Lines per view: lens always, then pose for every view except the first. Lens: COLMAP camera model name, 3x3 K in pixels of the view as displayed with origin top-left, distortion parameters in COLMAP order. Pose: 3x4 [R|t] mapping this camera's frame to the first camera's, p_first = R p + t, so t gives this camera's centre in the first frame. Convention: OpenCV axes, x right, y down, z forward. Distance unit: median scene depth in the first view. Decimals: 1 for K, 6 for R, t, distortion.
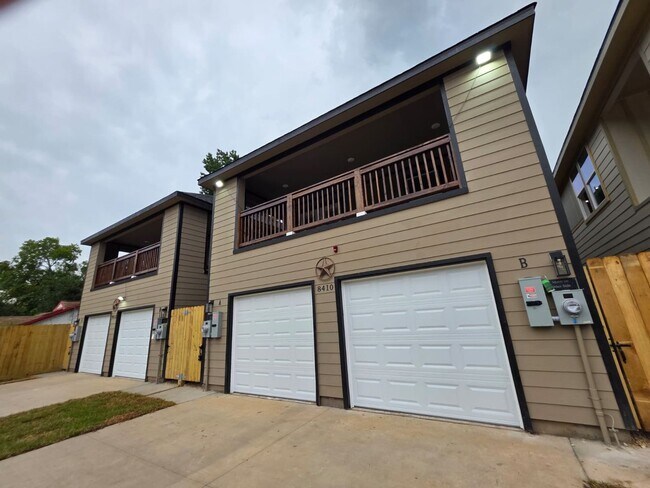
lens RADIAL K [[267.1, 0, 325.7], [0, 267.1, 243.0], [0, 0, 1]] dist [0.000643, 0.000758]
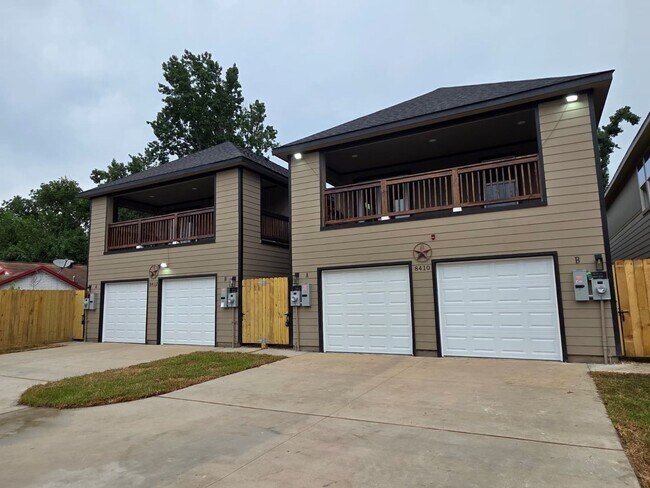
lens RADIAL K [[415.8, 0, 326.3], [0, 415.8, 246.5], [0, 0, 1]] dist [0.004853, -0.001865]
pose [[0.996206, 0.043345, 0.075461, -0.603537], [-0.054241, 0.987359, 0.148930, -0.194199], [-0.068052, -0.152458, 0.985964, -0.856182]]
